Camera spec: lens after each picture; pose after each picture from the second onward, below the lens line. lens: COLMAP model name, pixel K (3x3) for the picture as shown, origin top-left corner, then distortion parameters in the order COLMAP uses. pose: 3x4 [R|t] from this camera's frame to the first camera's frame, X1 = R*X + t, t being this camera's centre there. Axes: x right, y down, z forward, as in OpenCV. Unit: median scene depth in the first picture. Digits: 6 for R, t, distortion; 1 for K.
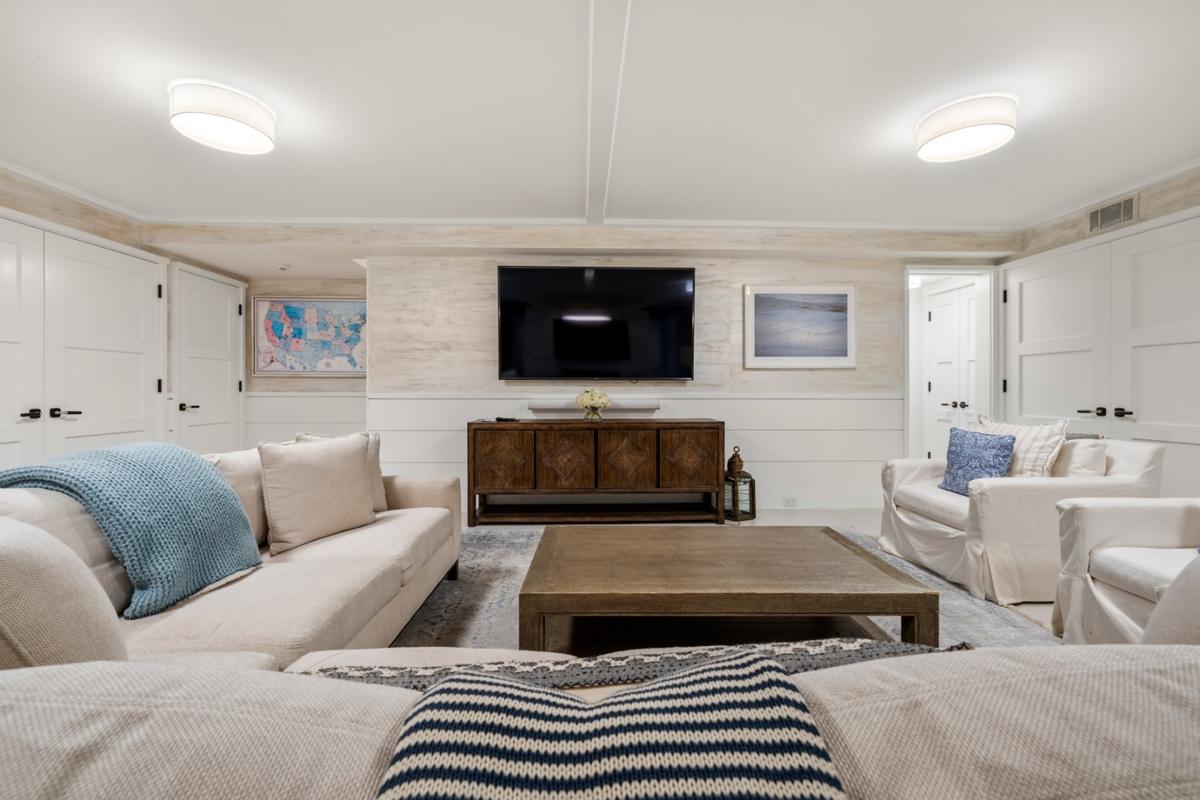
lens RADIAL K [[497.4, 0, 598.9], [0, 497.4, 393.6], [0, 0, 1]] dist [0.000844, 0.000038]
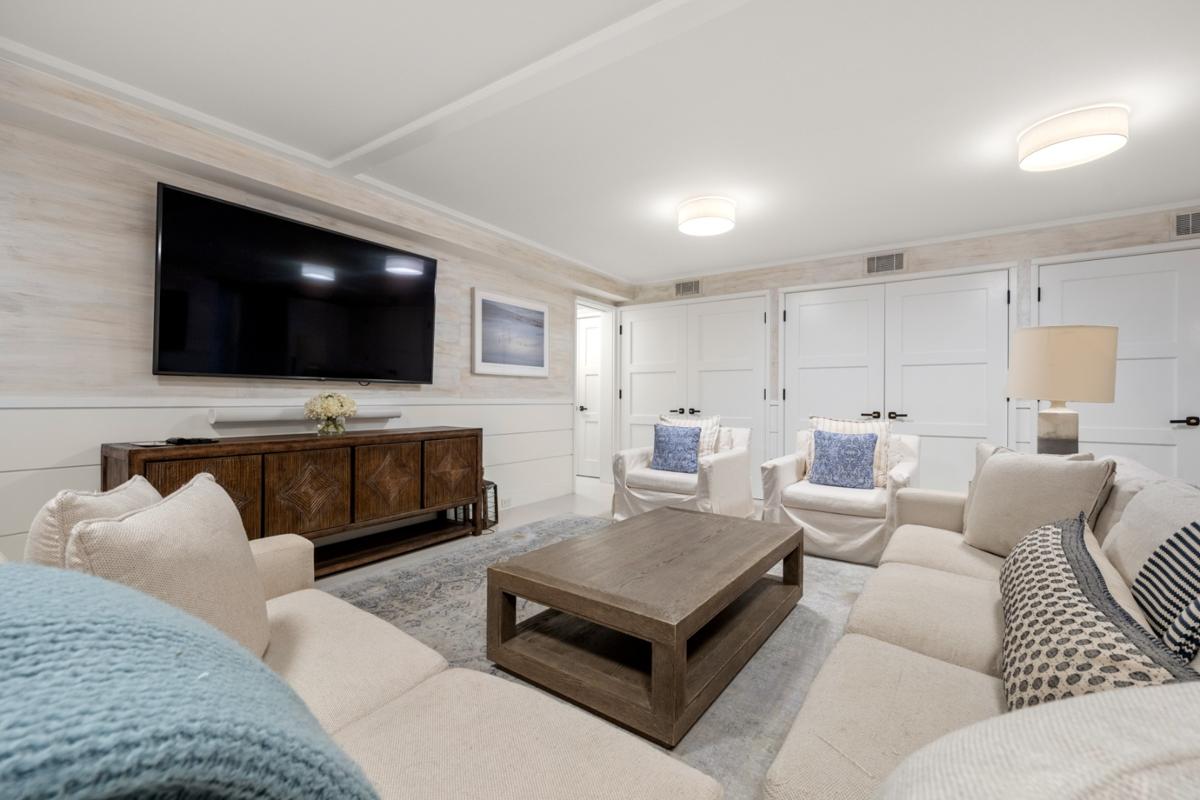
lens RADIAL K [[501.2, 0, 602.6], [0, 501.2, 400.7], [0, 0, 1]] dist [0.000862, 0.000169]
pose [[0.593963, -0.000223, 0.804493, -0.384372], [-0.000445, 1.000000, 0.000605, 0.002461], [-0.804493, -0.000718, 0.593962, 0.232789]]
